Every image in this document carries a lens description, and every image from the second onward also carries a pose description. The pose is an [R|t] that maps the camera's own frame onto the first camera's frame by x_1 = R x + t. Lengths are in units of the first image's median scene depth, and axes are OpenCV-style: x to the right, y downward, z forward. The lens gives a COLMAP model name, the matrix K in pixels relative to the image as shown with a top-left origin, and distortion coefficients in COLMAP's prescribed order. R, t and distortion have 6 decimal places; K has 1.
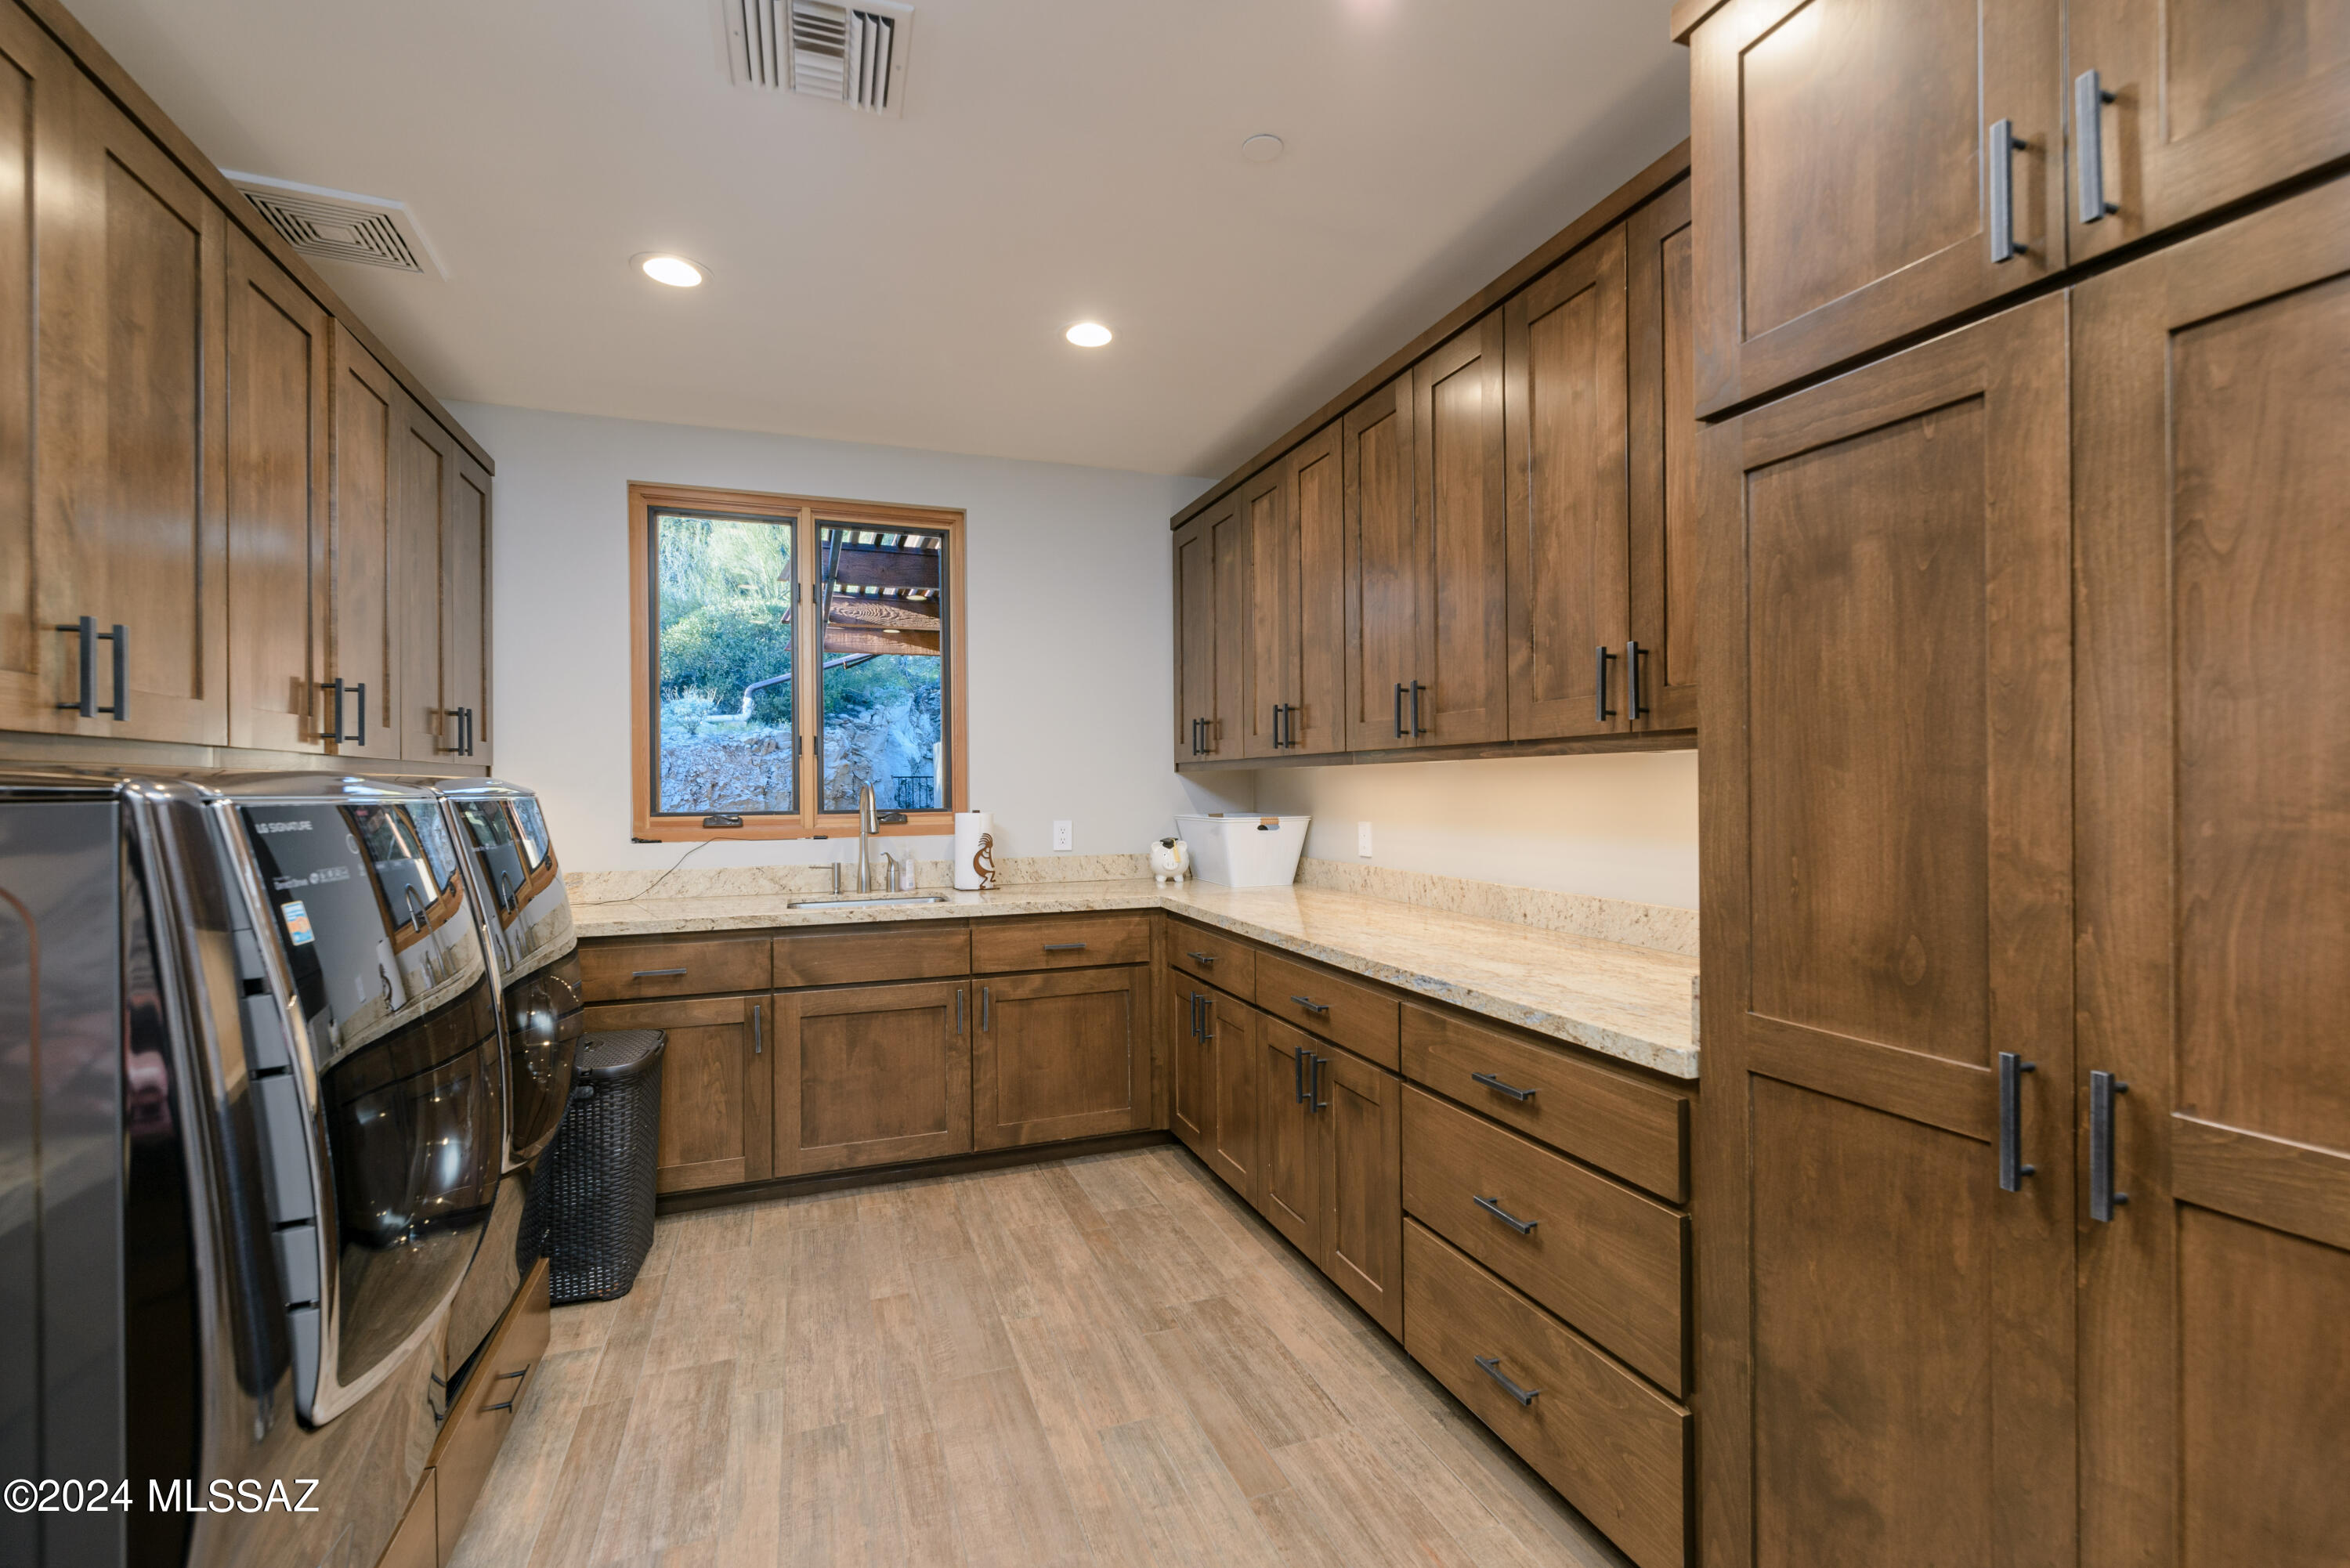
lens RADIAL K [[1022.7, 0, 1177.3], [0, 1022.7, 783.4], [0, 0, 1]] dist [0.004931, -0.000276]
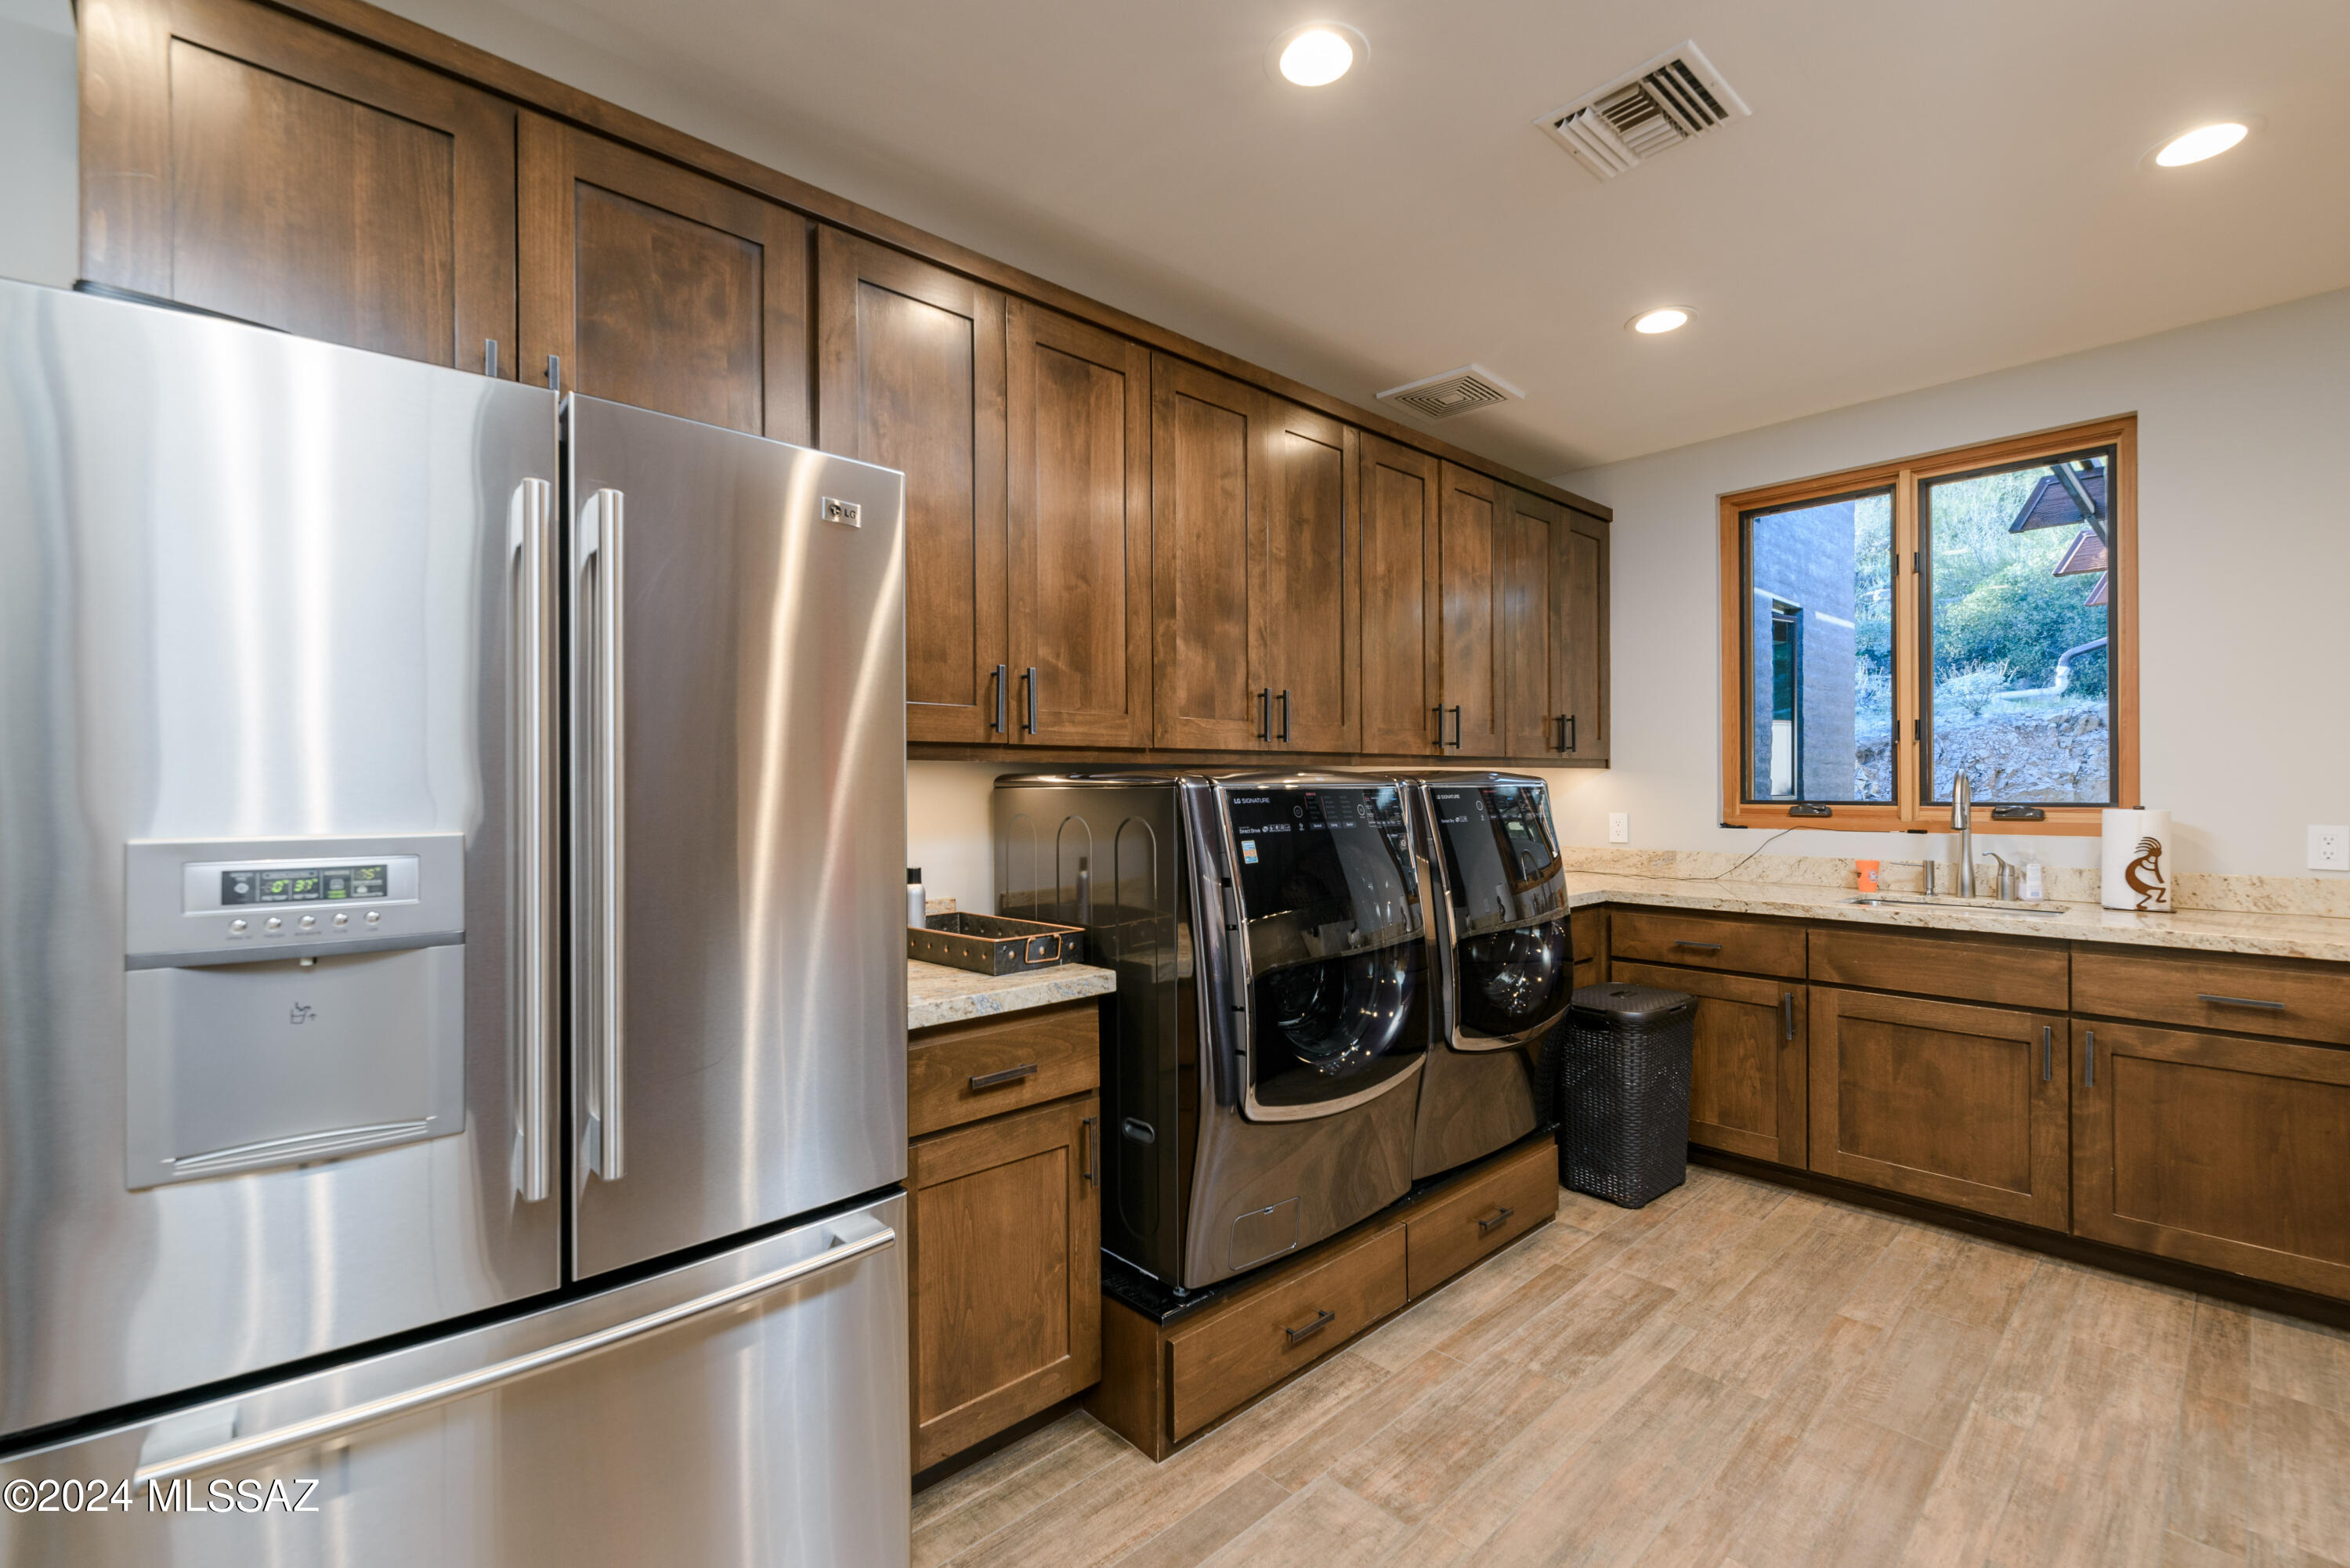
lens RADIAL K [[1022.7, 0, 1178.6], [0, 1022.7, 783.1], [0, 0, 1]] dist [0.004931, -0.000276]
pose [[0.383698, 0.006096, -0.923438, 0.284583], [0.005909, 0.999942, 0.009056, -0.002613], [0.923440, -0.008931, 0.383640, 0.057491]]
